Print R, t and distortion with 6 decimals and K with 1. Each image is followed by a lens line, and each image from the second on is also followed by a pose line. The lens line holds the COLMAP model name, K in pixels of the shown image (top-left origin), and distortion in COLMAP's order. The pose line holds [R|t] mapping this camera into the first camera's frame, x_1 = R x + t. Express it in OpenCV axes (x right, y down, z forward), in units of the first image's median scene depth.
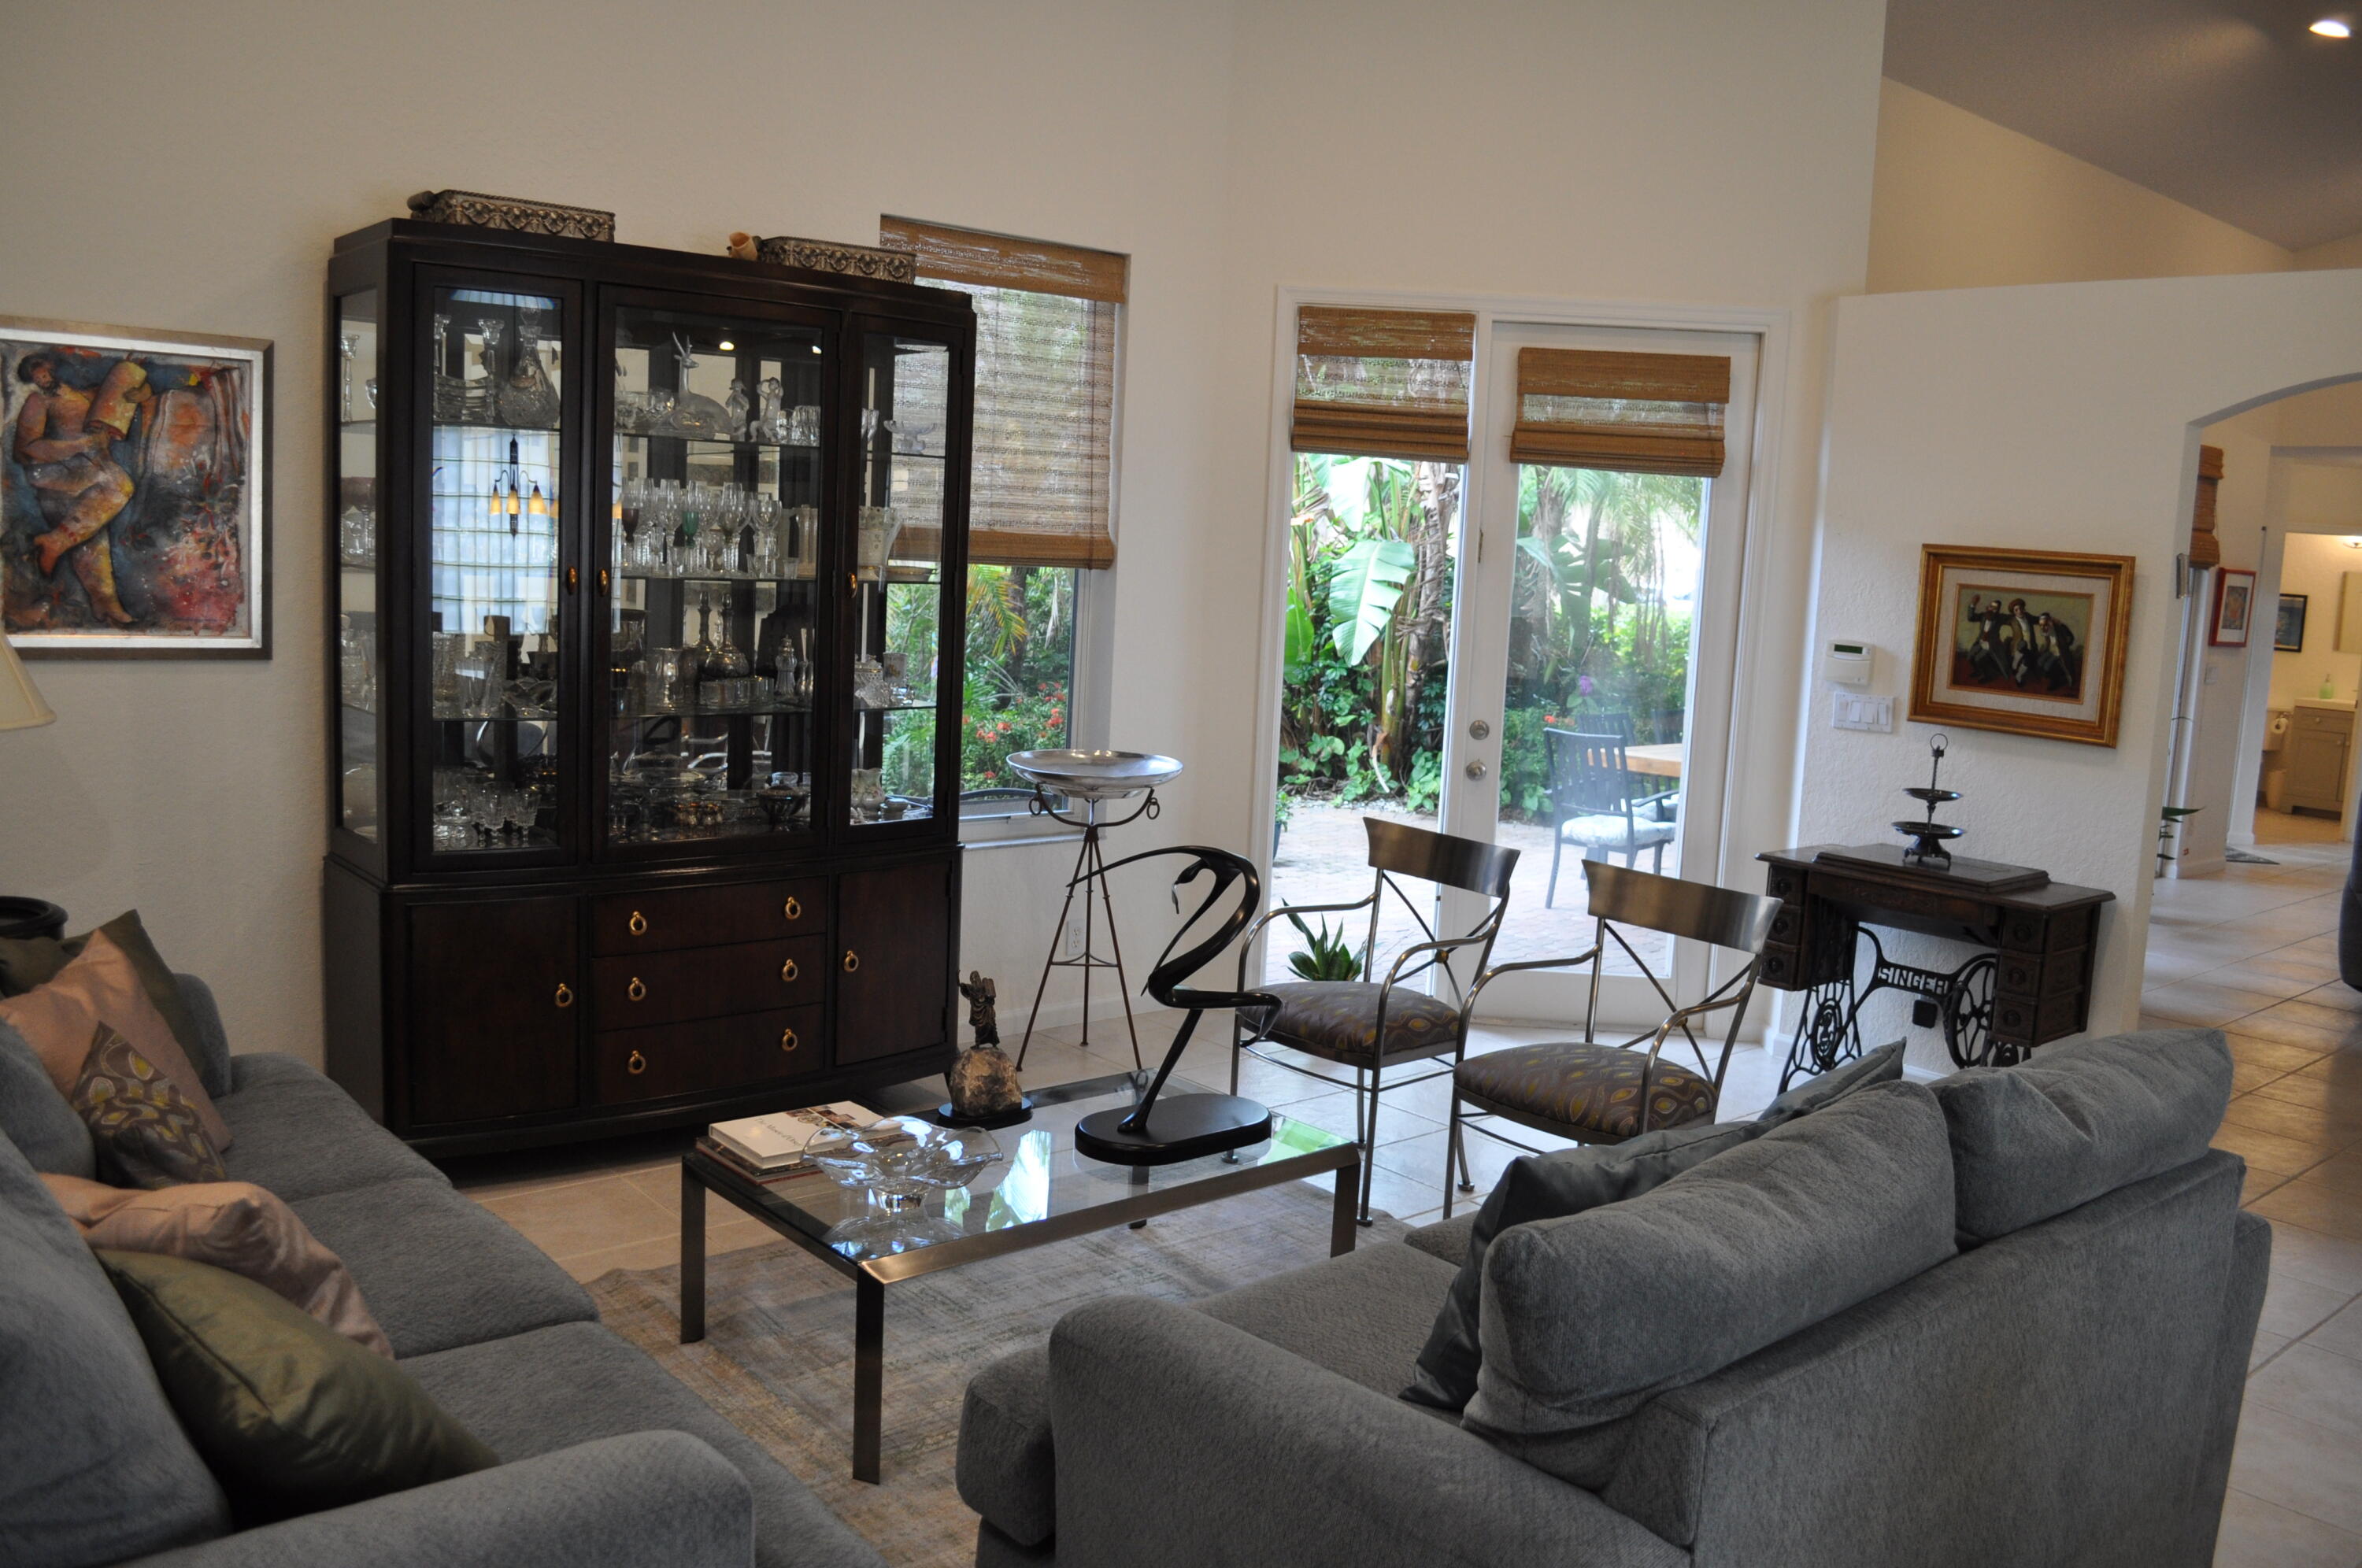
lens RADIAL K [[1872.1, 0, 1189.7], [0, 1872.1, 792.2], [0, 0, 1]] dist [-0.081738, 0.010444]
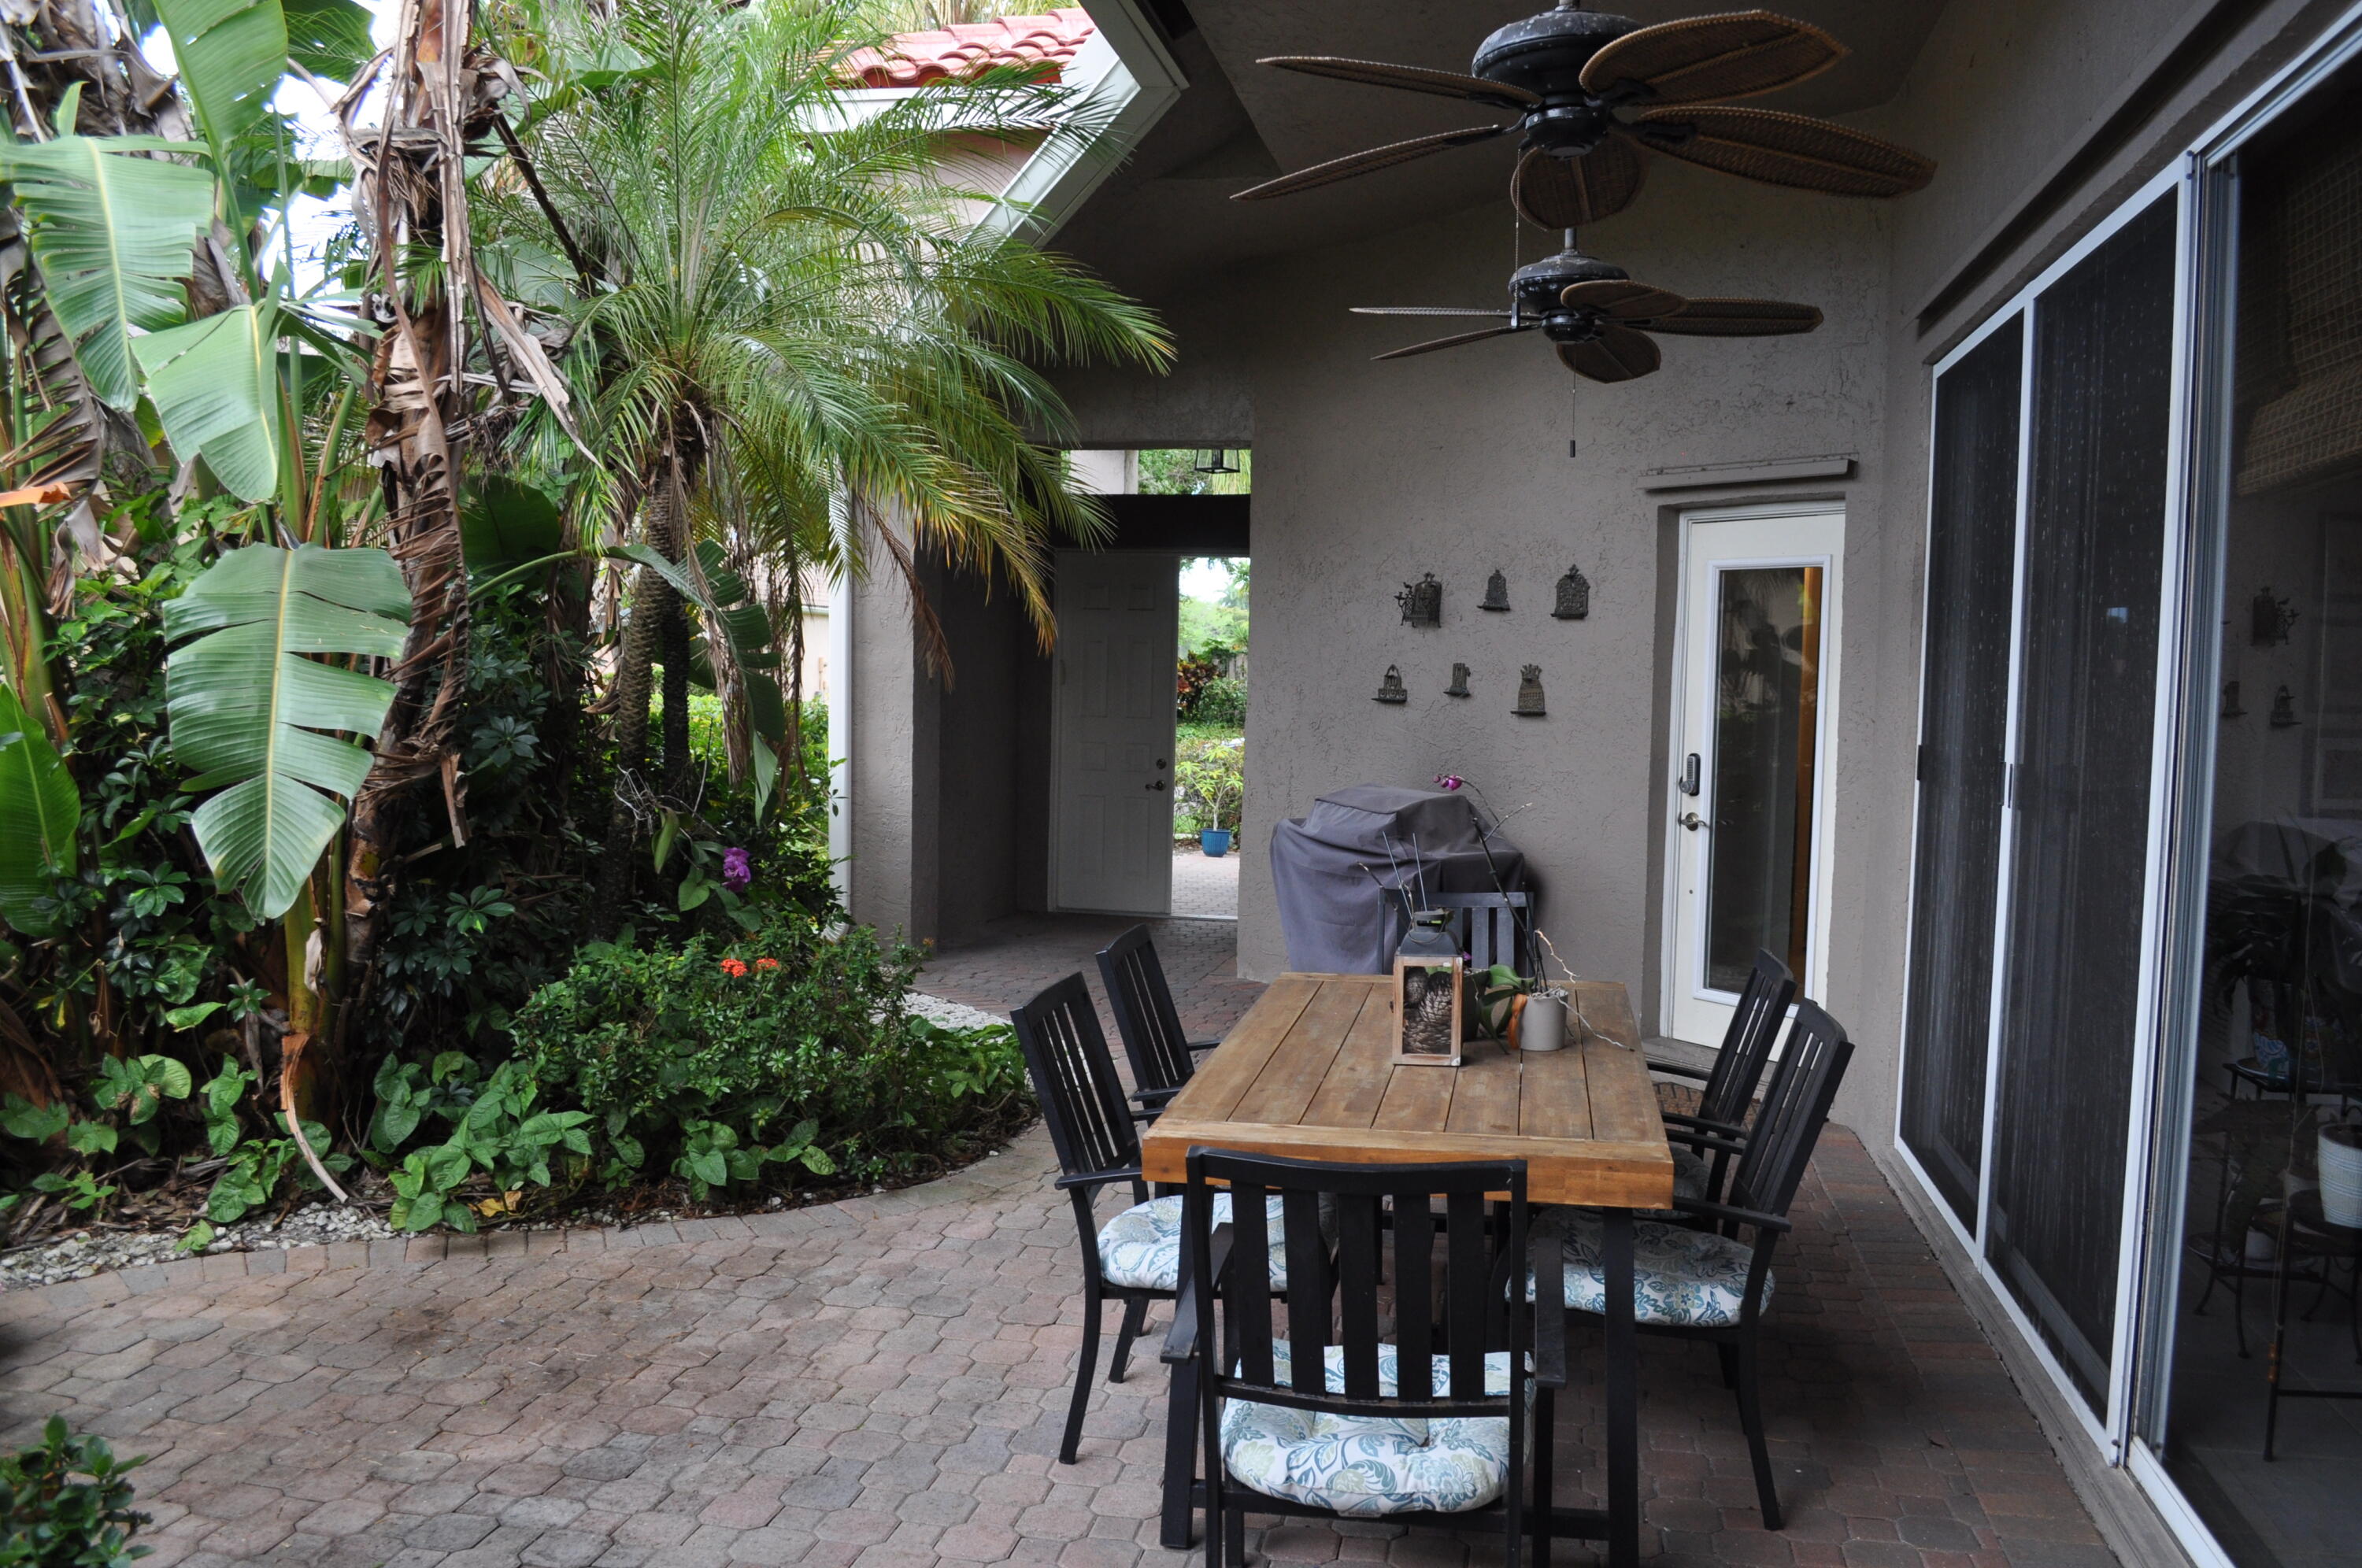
lens RADIAL K [[1872.1, 0, 1189.7], [0, 1872.1, 792.2], [0, 0, 1]] dist [-0.081738, 0.010444]
pose [[0.787091, -0.075135, 0.612244, 0.036851], [0.098113, 0.995167, -0.004005, -0.138456], [-0.608984, 0.063221, 0.790659, 1.238981]]
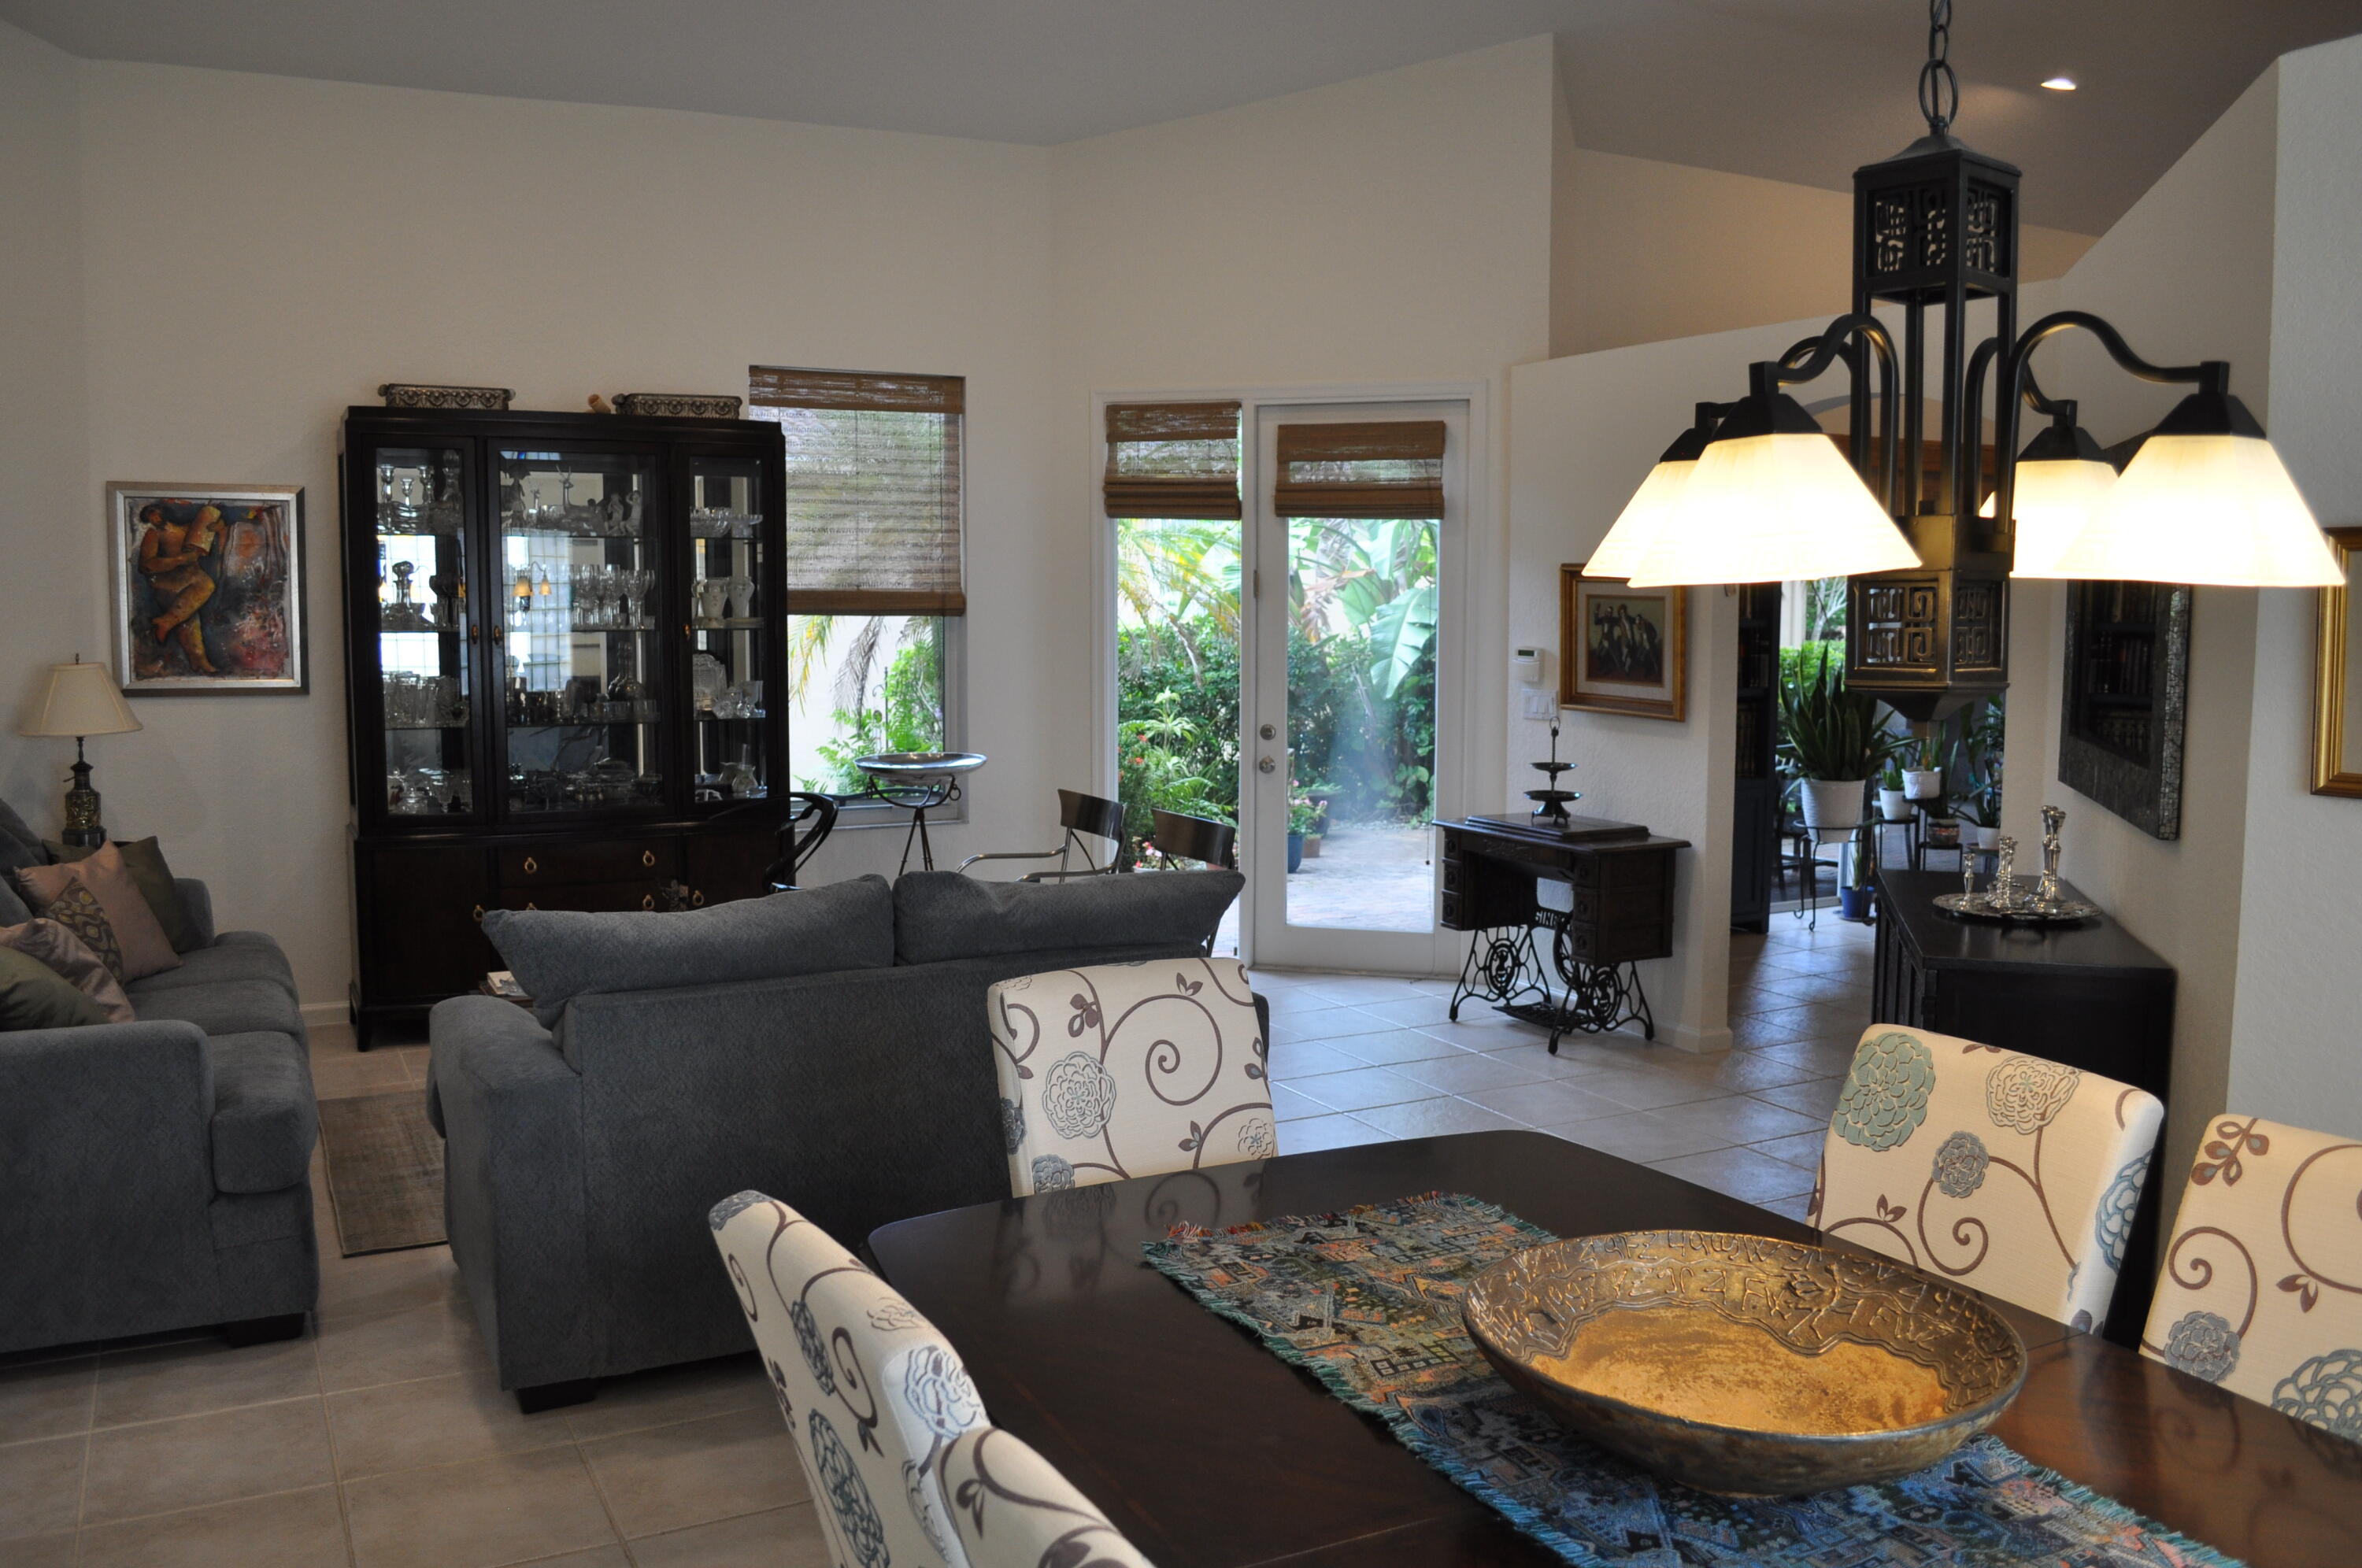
lens RADIAL K [[1872.1, 0, 1189.7], [0, 1872.1, 792.2], [0, 0, 1]] dist [-0.081738, 0.010444]
pose [[0.975003, -0.022305, -0.221069, 0.420891], [0.014081, 0.999151, -0.038706, 0.060046], [0.221745, 0.034626, 0.974490, -0.247549]]
